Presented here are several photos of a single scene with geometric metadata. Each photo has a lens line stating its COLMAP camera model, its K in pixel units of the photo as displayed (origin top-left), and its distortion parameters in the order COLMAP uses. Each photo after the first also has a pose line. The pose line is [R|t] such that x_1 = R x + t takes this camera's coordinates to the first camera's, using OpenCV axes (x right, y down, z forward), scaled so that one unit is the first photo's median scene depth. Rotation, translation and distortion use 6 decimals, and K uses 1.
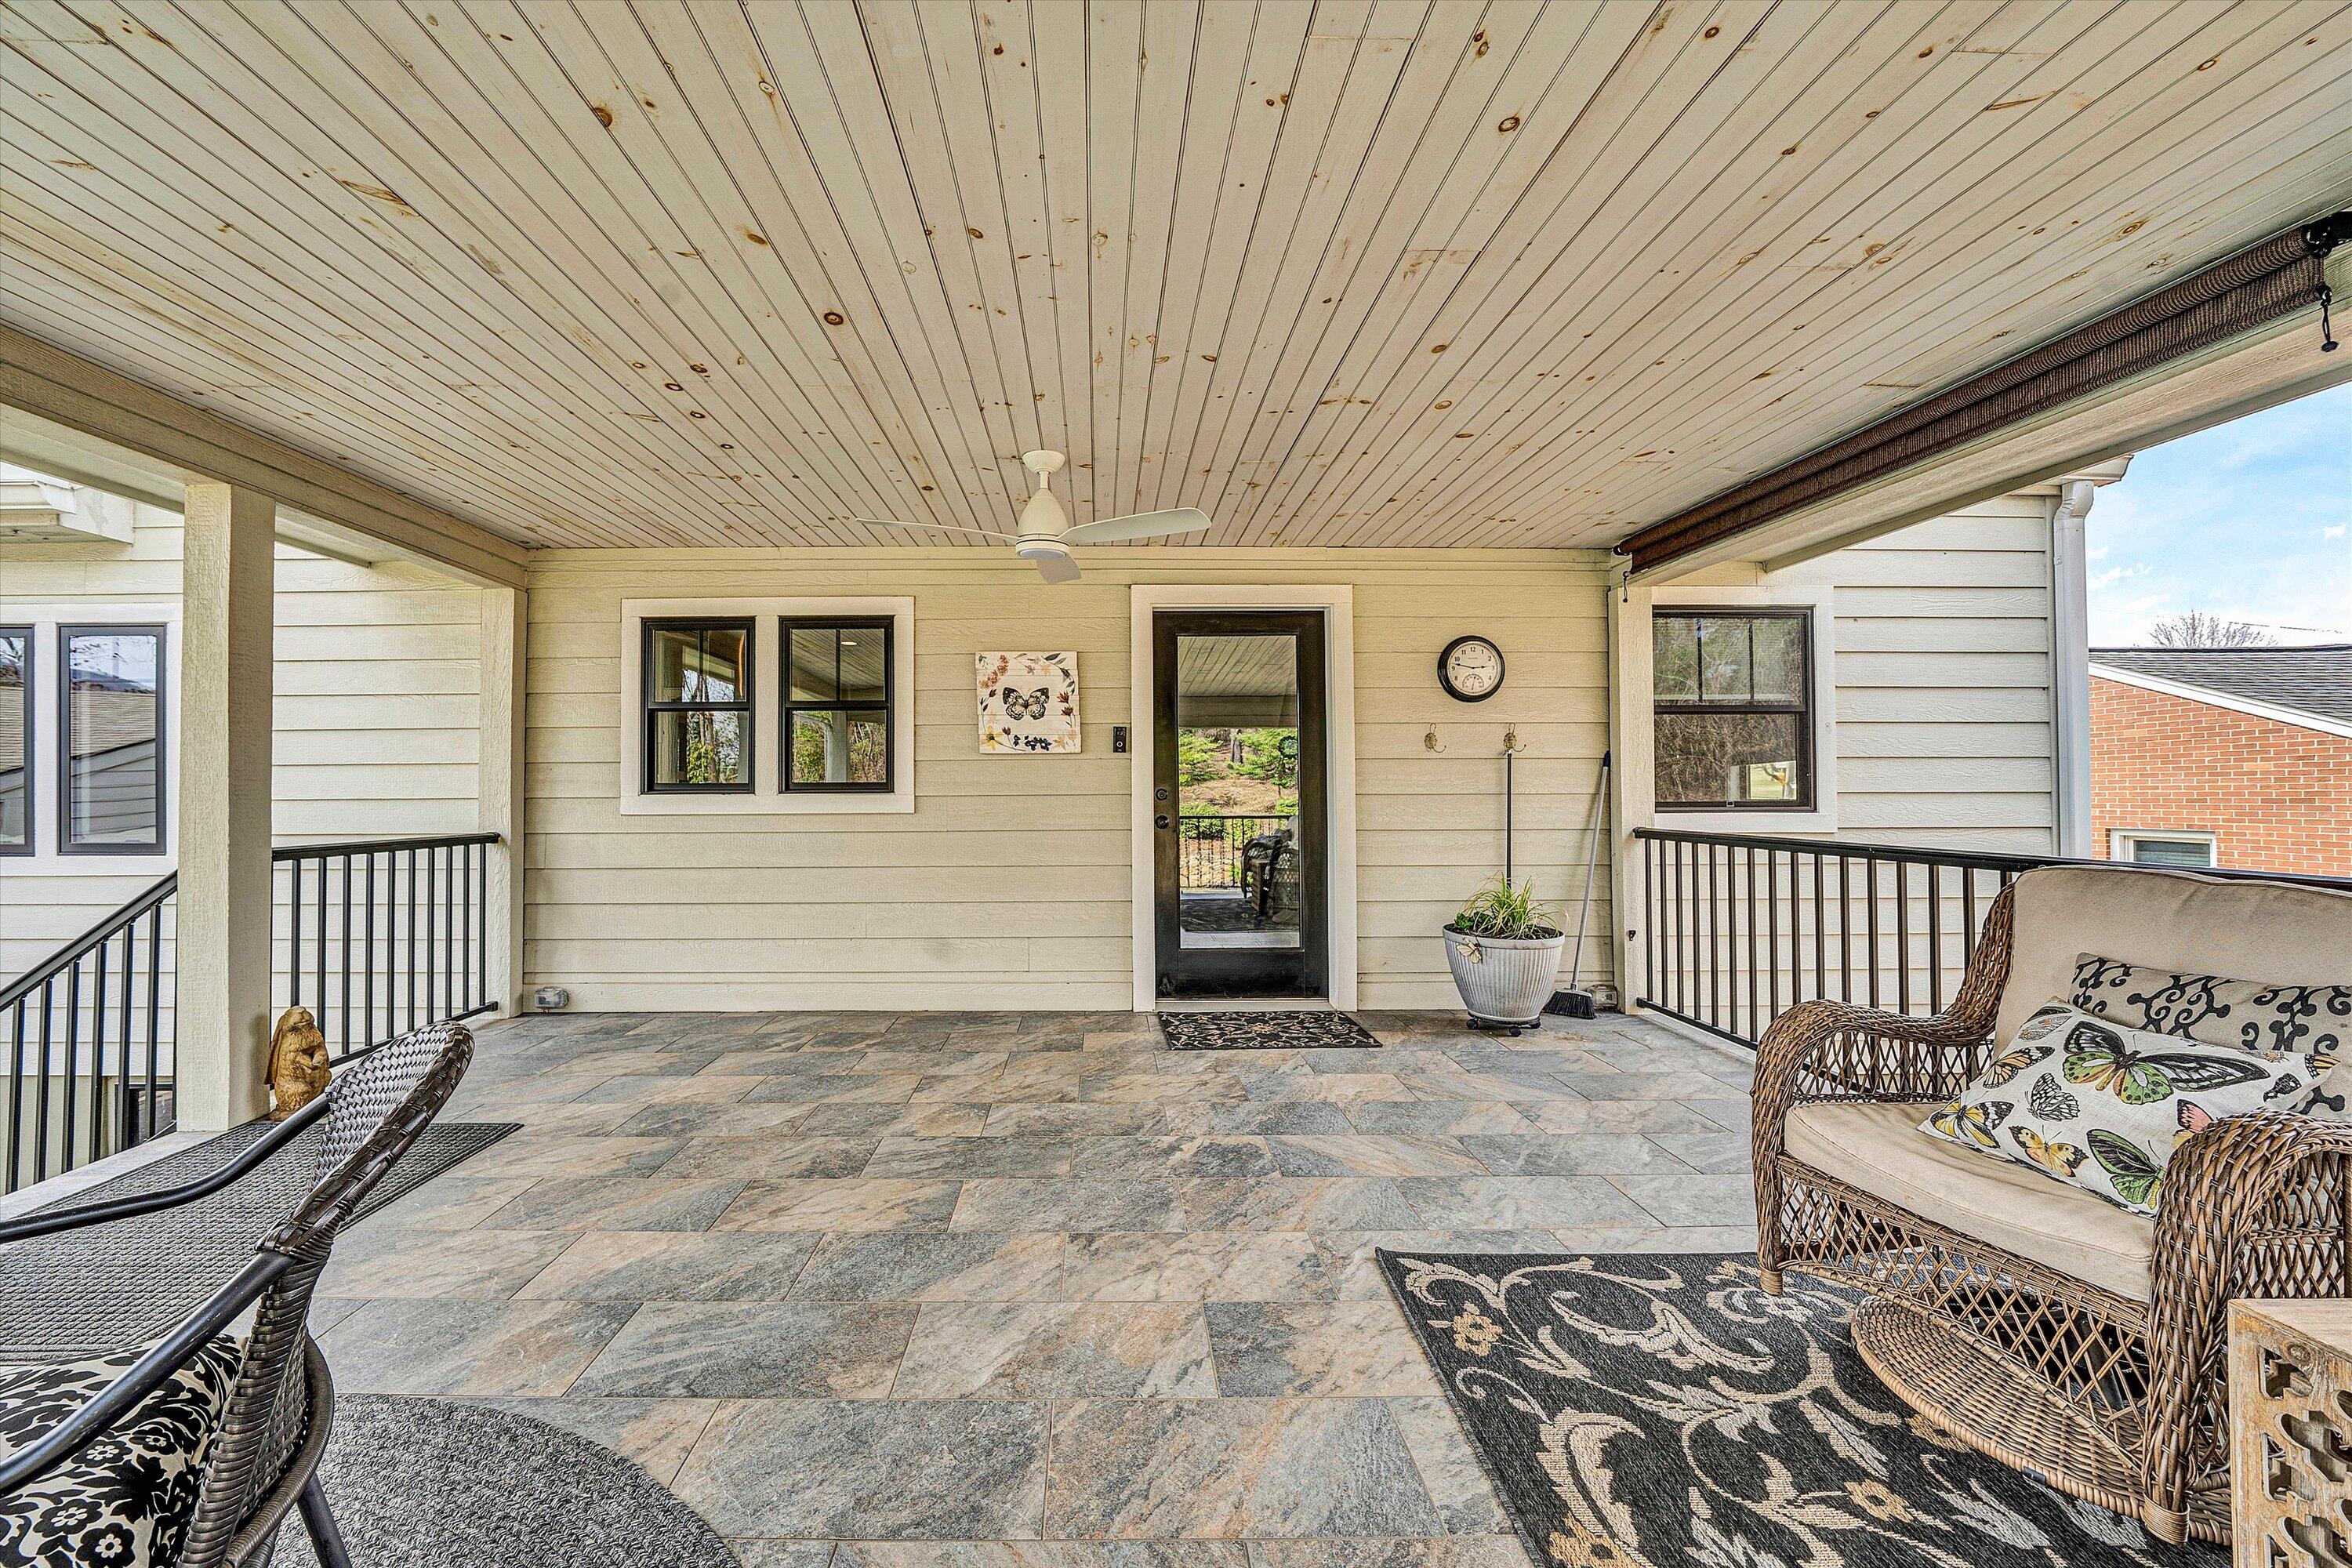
lens RADIAL K [[1196.7, 0, 1172.3], [0, 1196.7, 785.1], [0, 0, 1]] dist [0.002111, -0.000087]
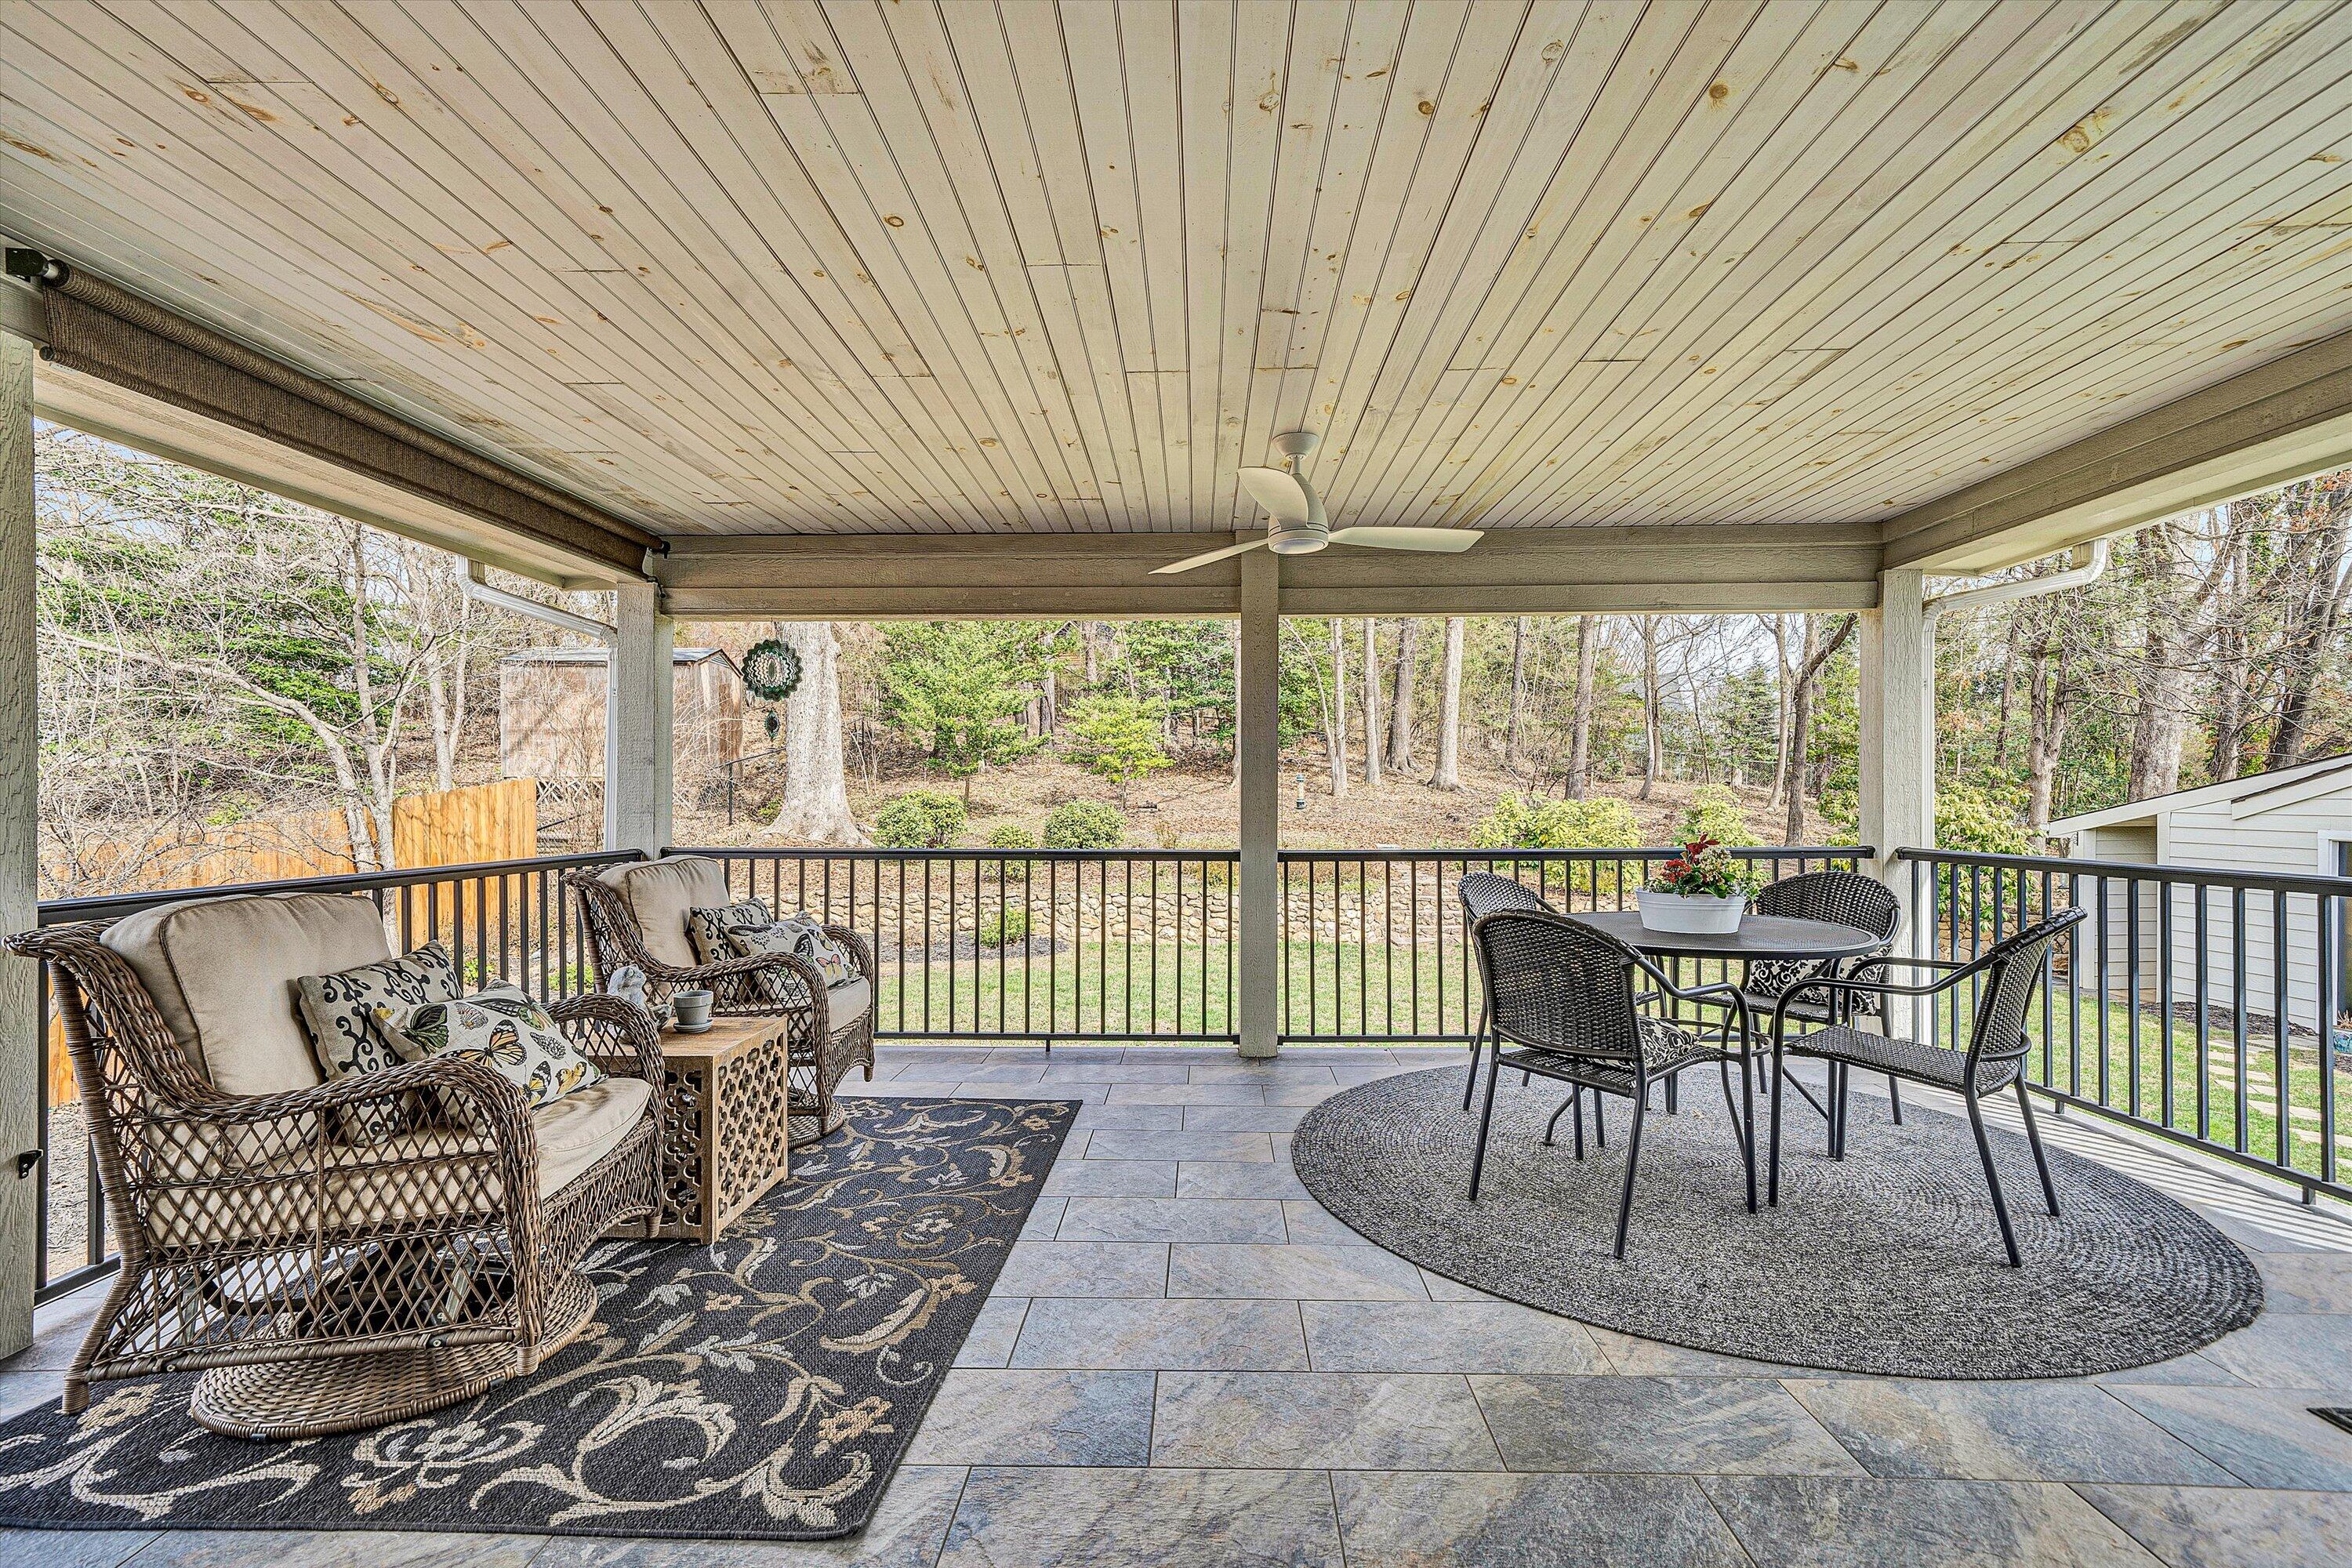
lens RADIAL K [[962.0, 0, 1171.4], [0, 962.0, 788.1], [0, 0, 1]] dist [-0.008203, 0.001305]
pose [[-0.994421, 0.007533, 0.105216, -0.061486], [0.005163, 0.999727, -0.022775, 0.002144], [-0.105358, -0.022105, -0.994189, 1.681764]]
